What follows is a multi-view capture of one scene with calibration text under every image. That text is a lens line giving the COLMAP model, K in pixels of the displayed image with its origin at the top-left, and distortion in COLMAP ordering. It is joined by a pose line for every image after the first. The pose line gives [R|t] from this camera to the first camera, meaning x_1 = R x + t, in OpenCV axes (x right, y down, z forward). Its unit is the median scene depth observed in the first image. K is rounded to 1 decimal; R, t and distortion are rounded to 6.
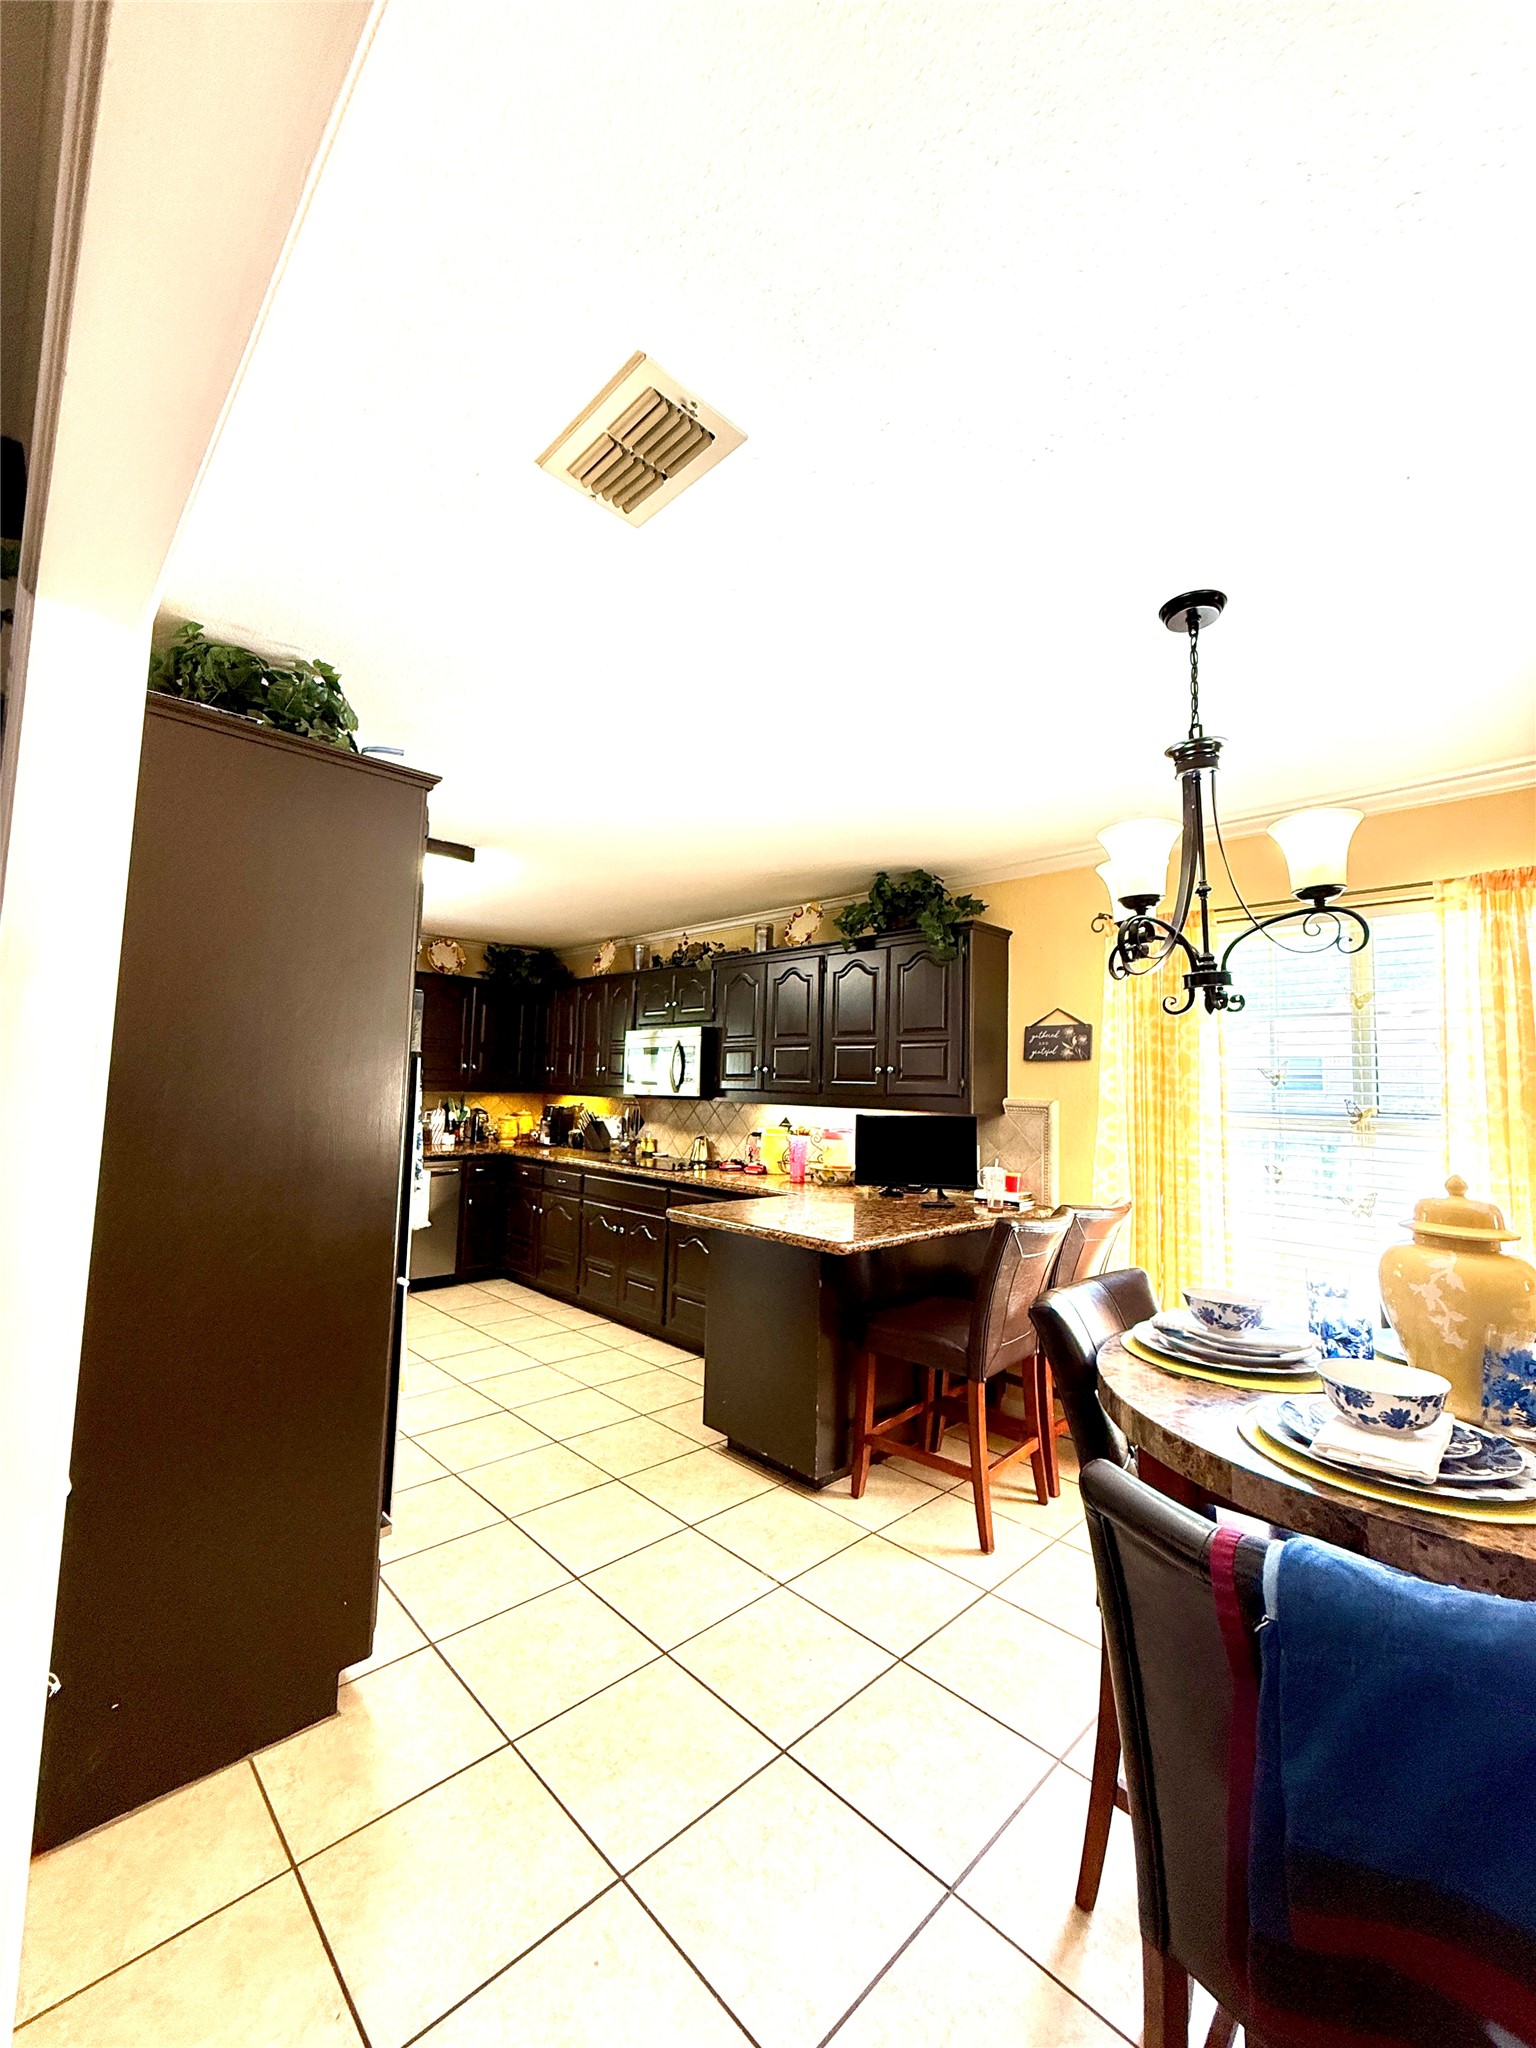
lens RADIAL K [[819.0, 0, 772.6], [0, 819.0, 1014.1], [0, 0, 1]] dist [-0.001441, 0.001012]
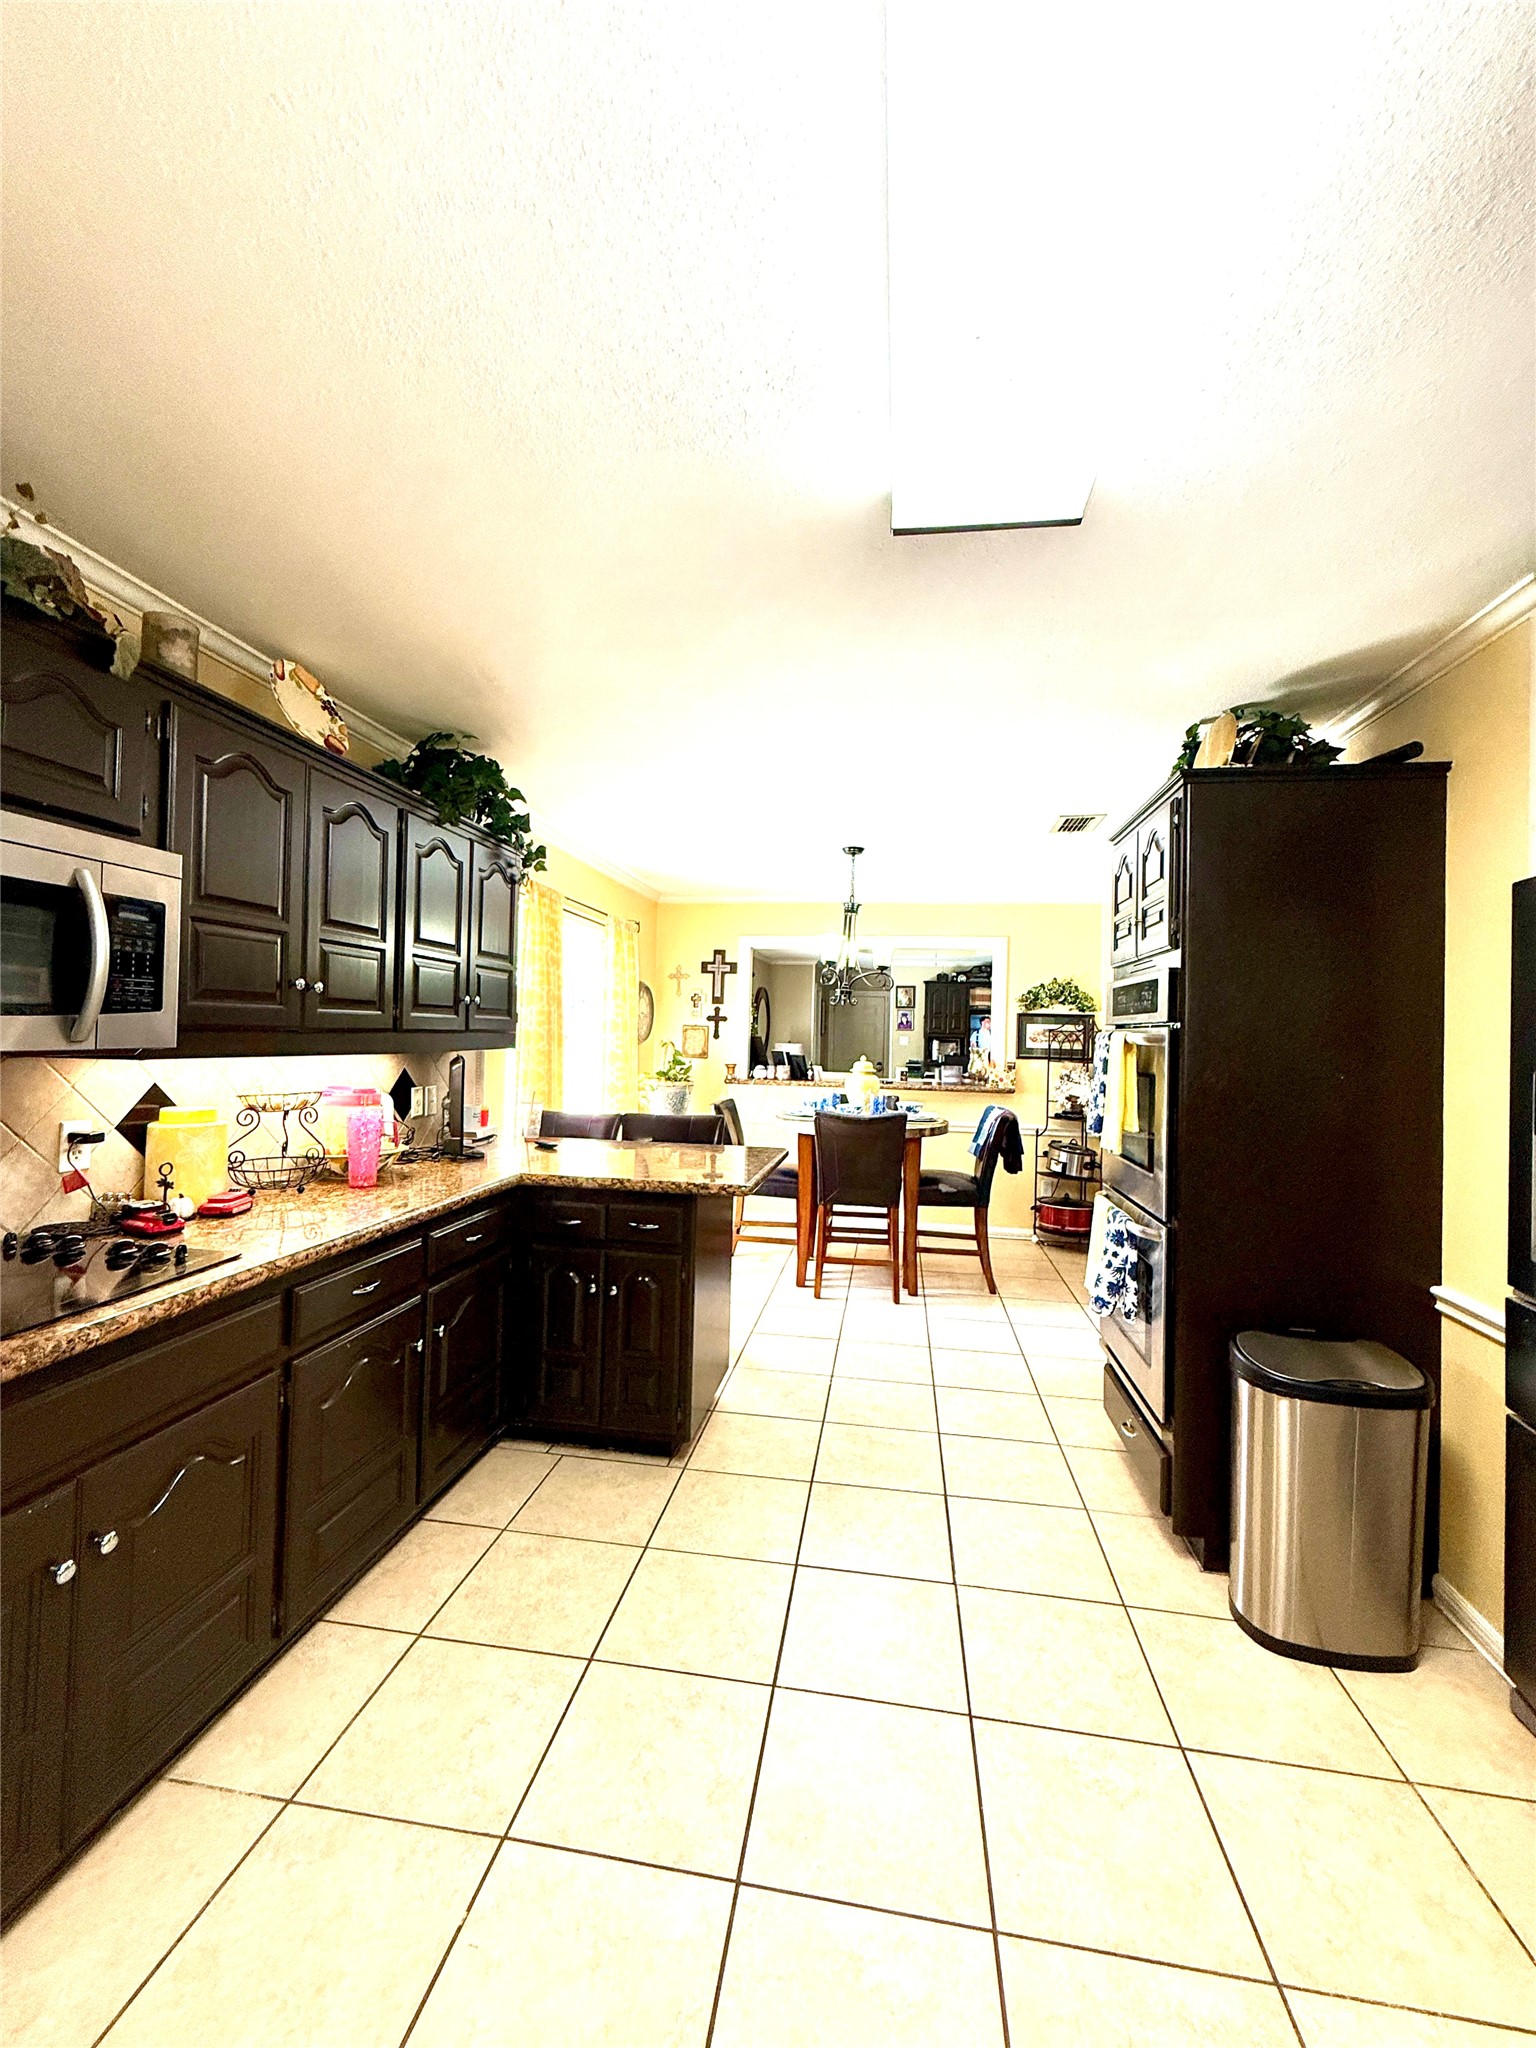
lens RADIAL K [[819.0, 0, 759.5], [0, 819.0, 1021.5], [0, 0, 1]] dist [-0.001441, 0.001012]
pose [[-0.585303, -0.018432, 0.810605, -0.584647], [-0.098507, 0.993953, -0.048527, 0.090039], [-0.804809, -0.108253, -0.583579, 1.102414]]
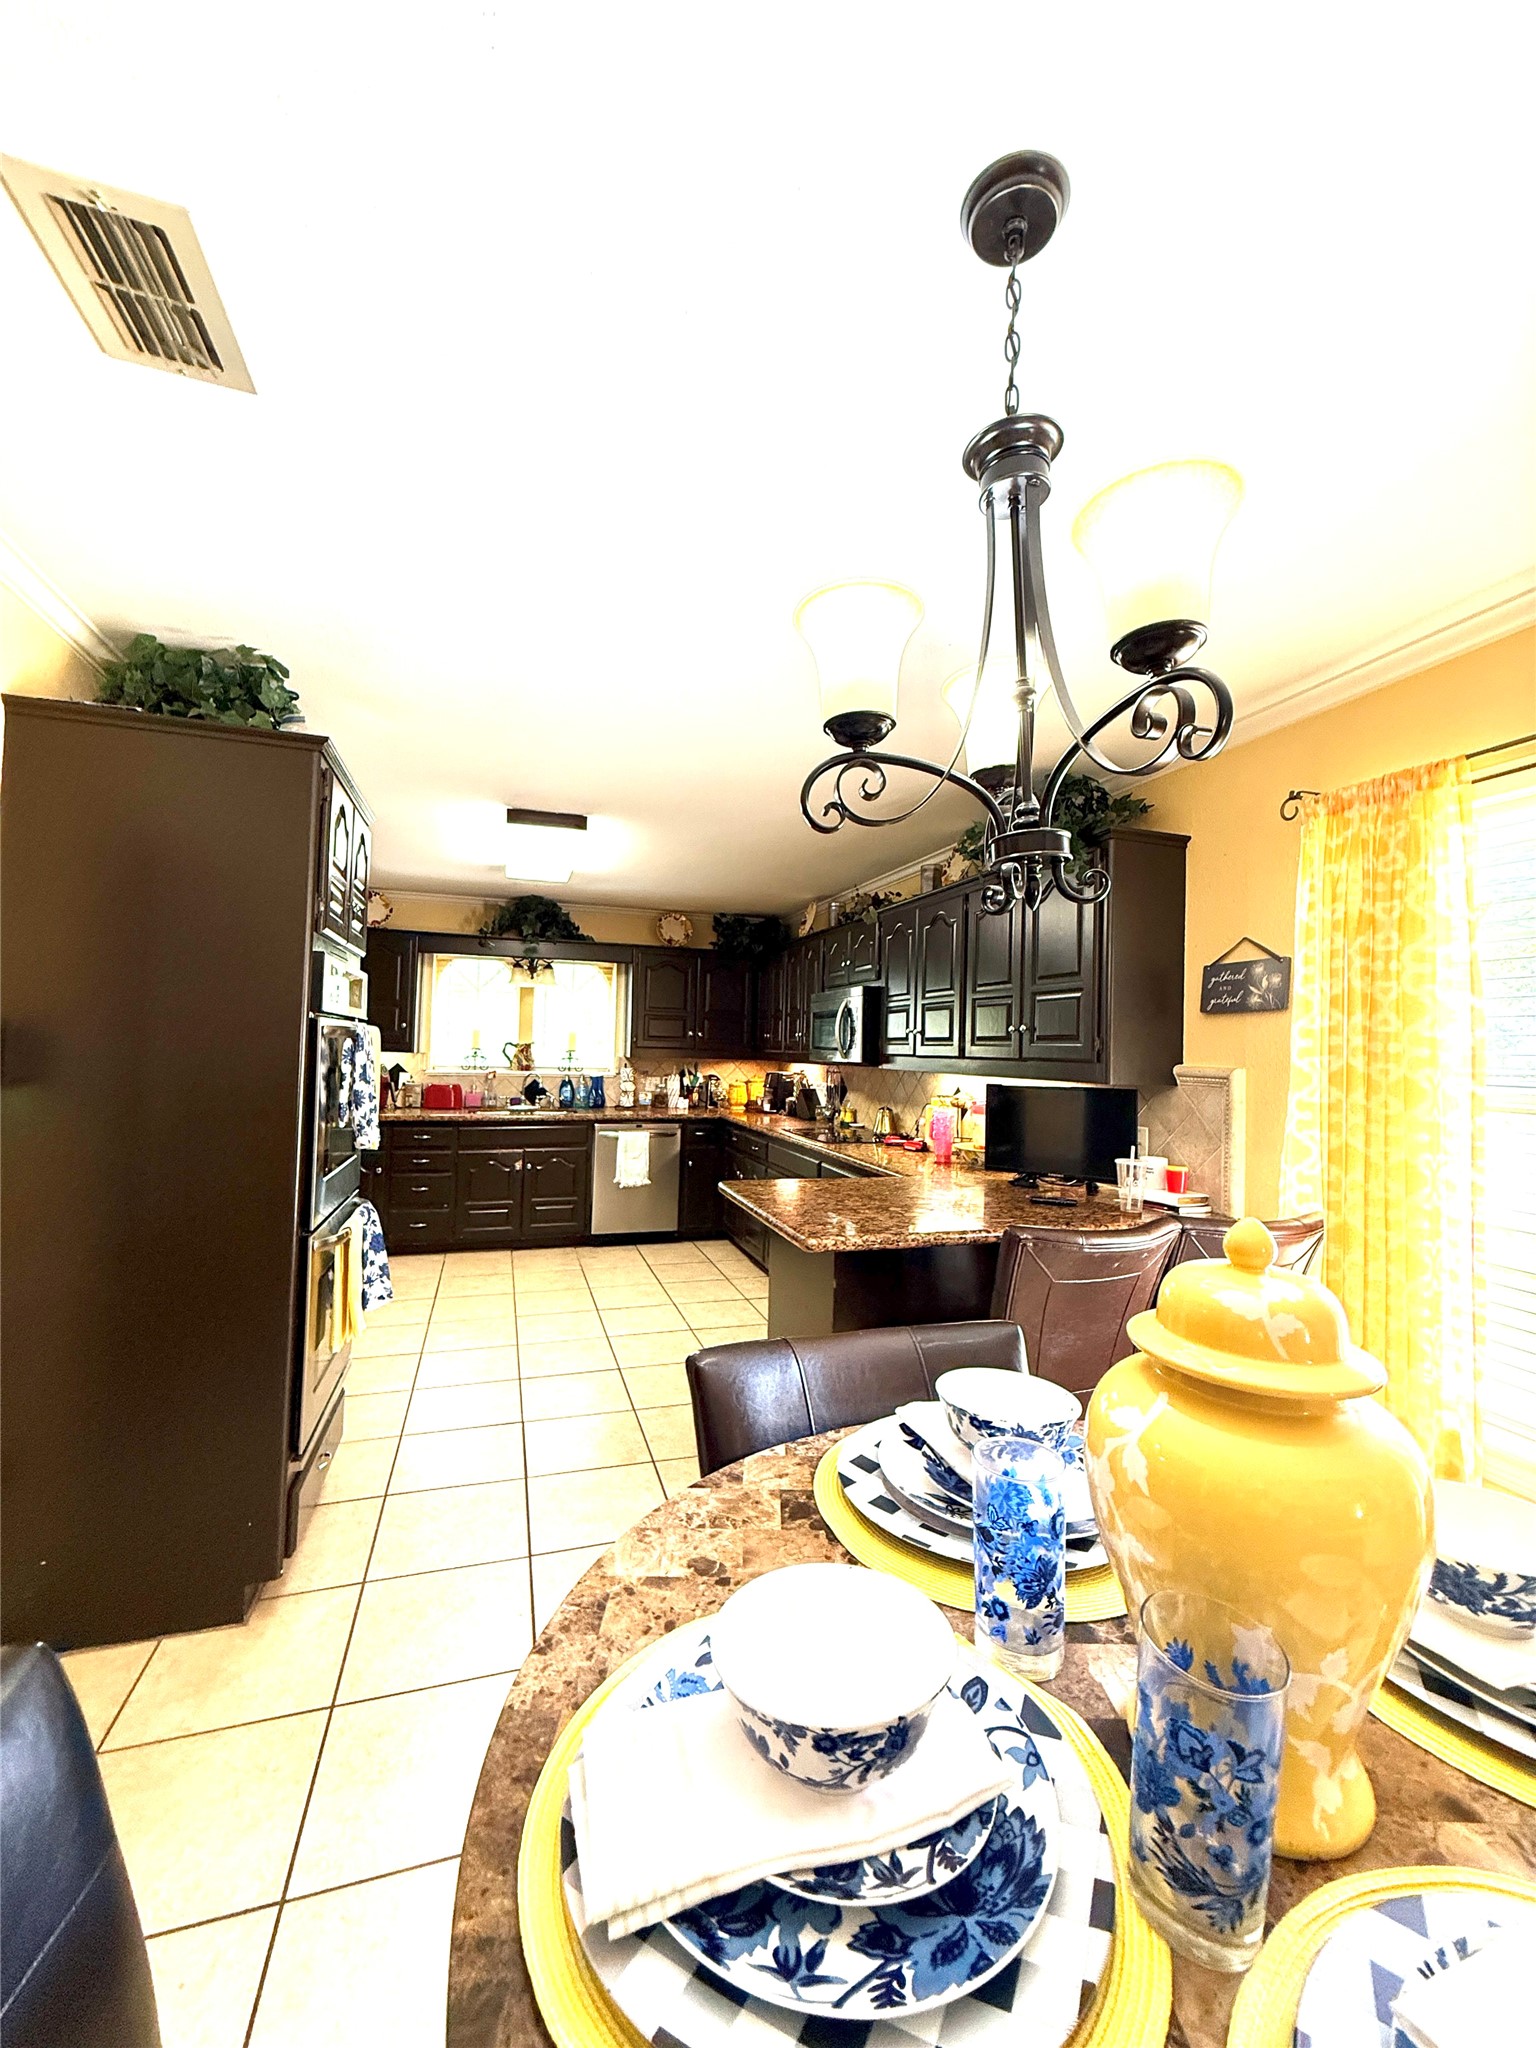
lens RADIAL K [[819.0, 0, 766.8], [0, 819.0, 1013.5], [0, 0, 1]] dist [-0.001441, 0.001012]
pose [[0.895027, -0.022183, -0.445460, 0.244280], [0.037299, 0.998986, 0.025196, 0.021066], [0.444449, -0.039167, 0.894947, 0.155787]]
